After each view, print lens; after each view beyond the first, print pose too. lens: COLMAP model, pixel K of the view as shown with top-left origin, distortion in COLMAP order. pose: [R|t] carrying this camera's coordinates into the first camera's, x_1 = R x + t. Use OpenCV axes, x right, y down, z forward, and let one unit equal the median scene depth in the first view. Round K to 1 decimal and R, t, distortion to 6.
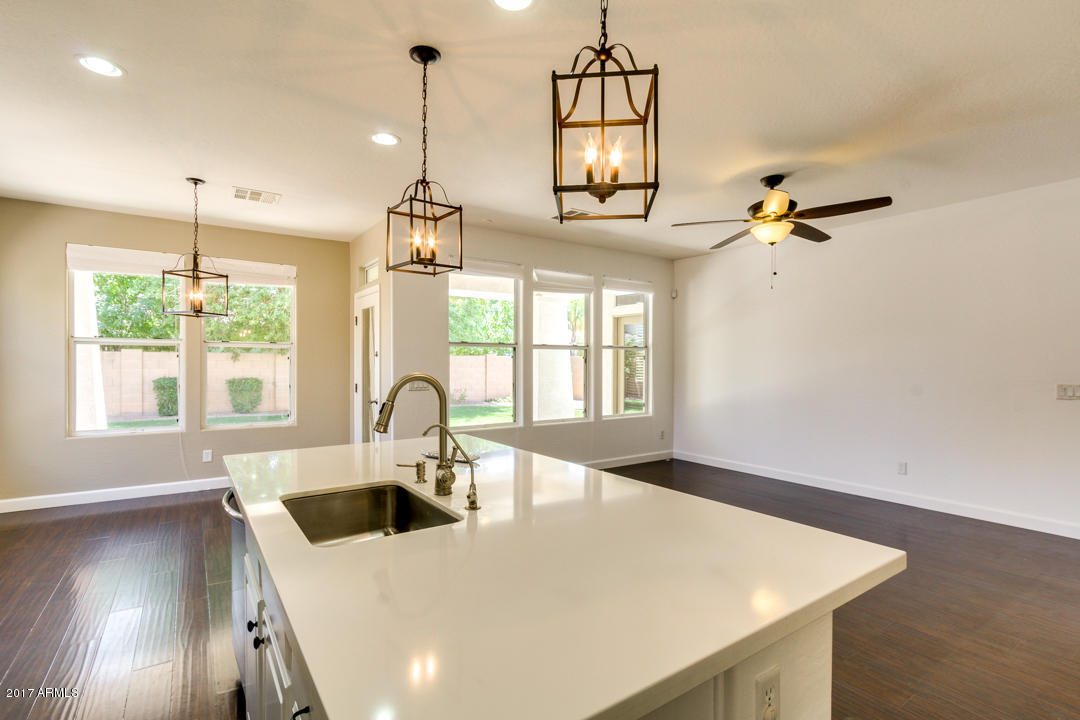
lens RADIAL K [[512.4, 0, 547.5], [0, 512.4, 364.4], [0, 0, 1]] dist [-0.000429, 0.000330]
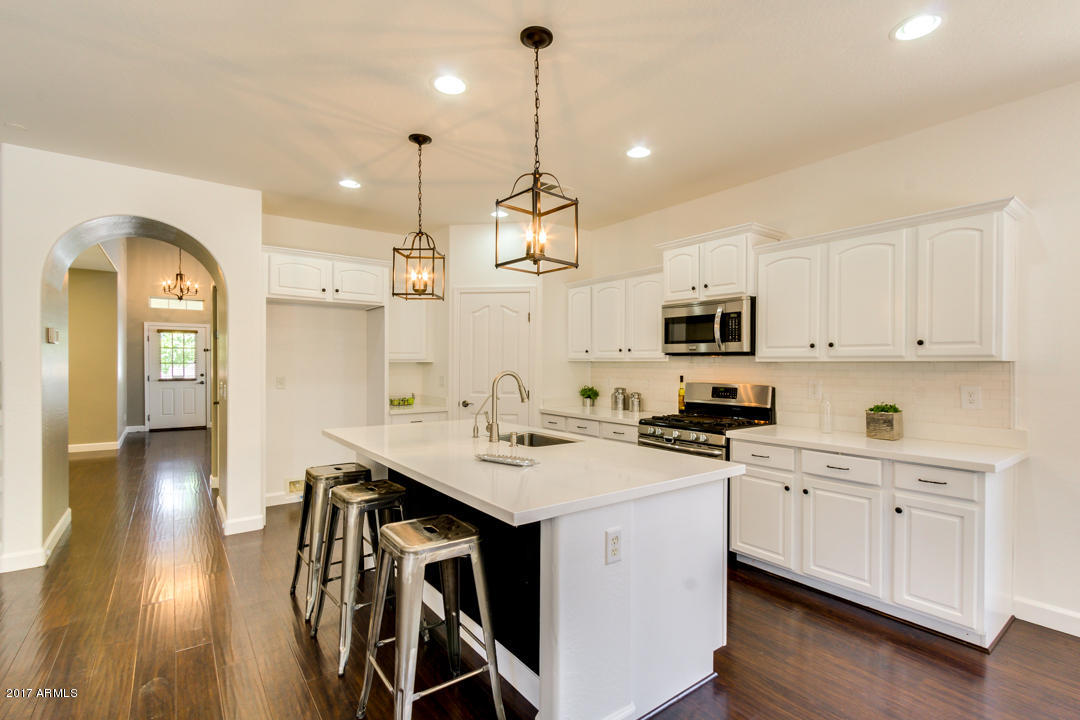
lens RADIAL K [[500.4, 0, 545.0], [0, 500.4, 365.7], [0, 0, 1]] dist [0.002017, 0.000345]
pose [[-0.999532, -0.004869, -0.030201, -0.100525], [-0.005221, 0.999919, 0.011596, -0.007286], [0.030142, 0.011748, -0.999477, 0.846816]]
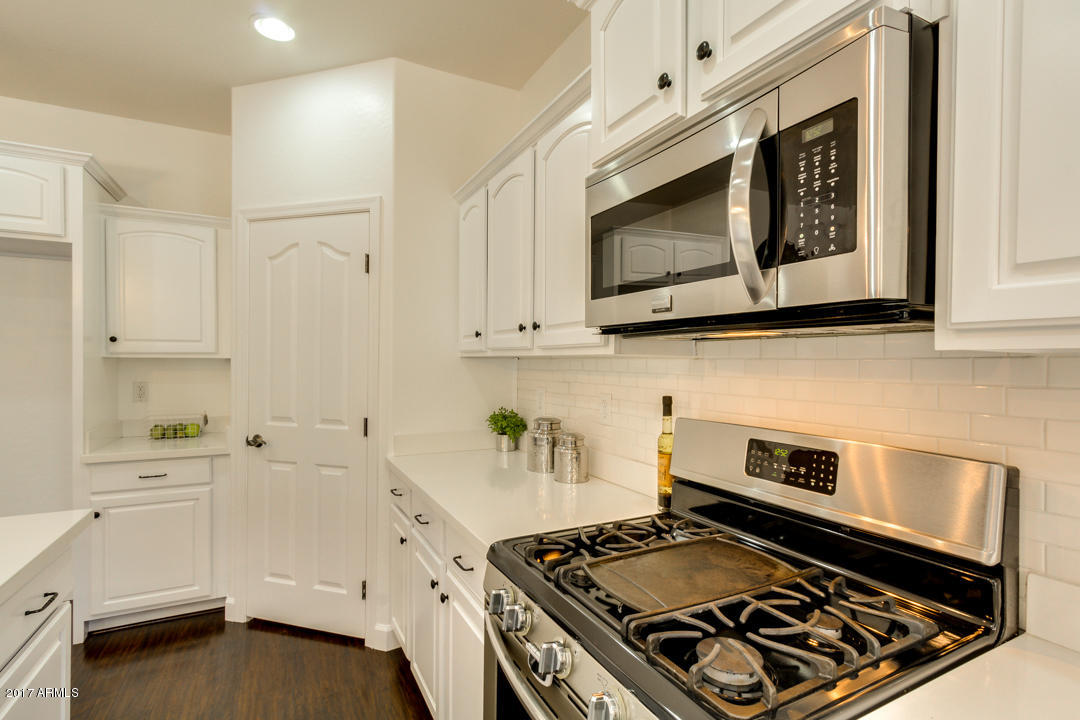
lens RADIAL K [[512.4, 0, 547.5], [0, 512.4, 364.4], [0, 0, 1]] dist [-0.000429, 0.000330]
pose [[-0.992186, -0.008554, 0.124476, -0.314896], [-0.006984, 0.999891, 0.013042, -0.004257], [-0.124574, 0.012070, -0.992137, 0.339613]]
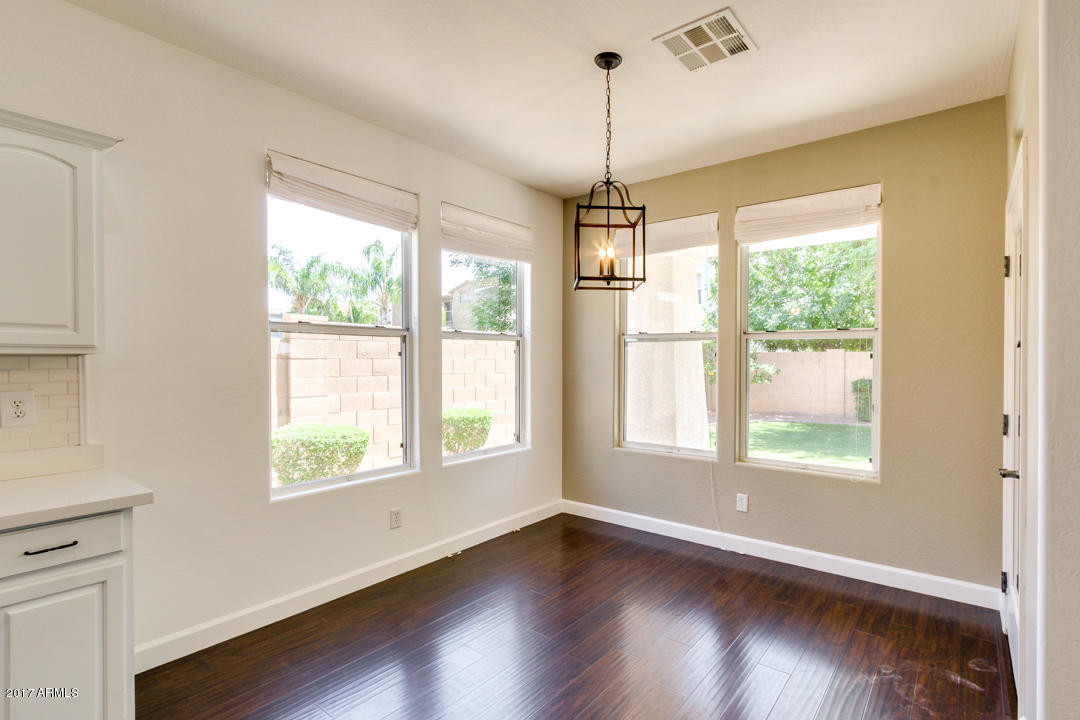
lens RADIAL K [[513.0, 0, 593.4], [0, 513.0, 364.3], [0, 0, 1]] dist [-0.000403, -0.000243]
pose [[0.327231, 0.005035, -0.944931, -0.093310], [-0.004943, 0.999981, 0.003617, -0.004540], [0.944931, 0.003487, 0.327250, 0.598007]]
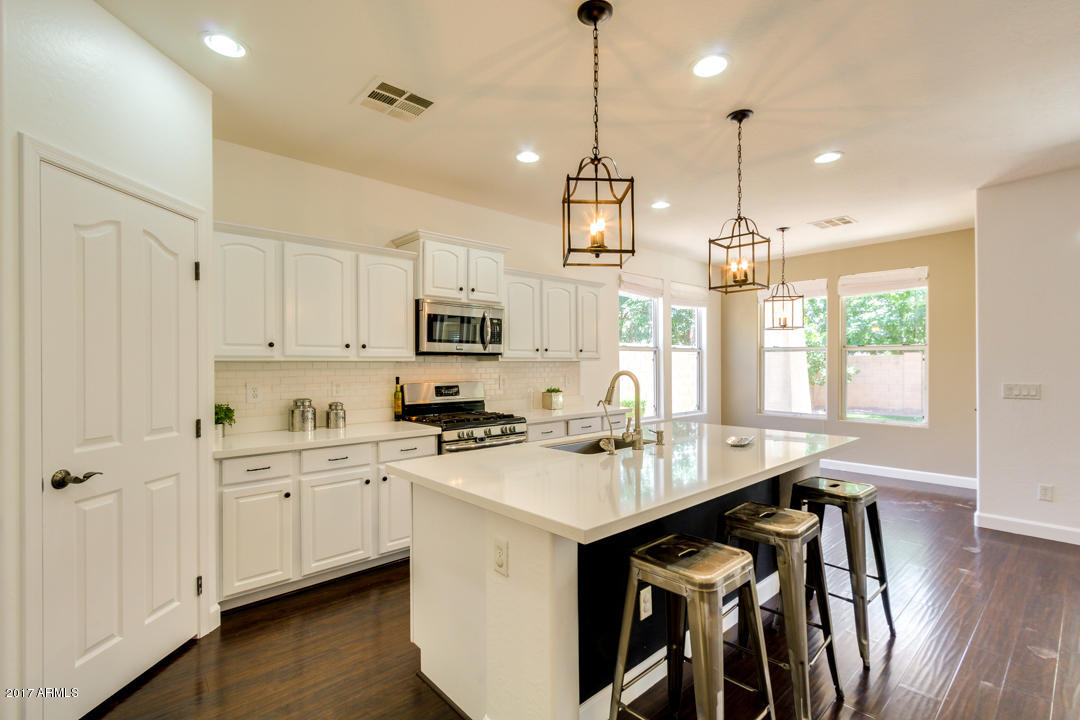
lens RADIAL K [[490.7, 0, 545.0], [0, 490.7, 365.7], [0, 0, 1]] dist [-0.002797, -0.000325]
pose [[0.119455, 0.000656, -0.992839, 0.390523], [-0.001550, 0.999999, 0.000475, 0.000006], [0.992838, 0.001483, 0.119456, 0.172647]]
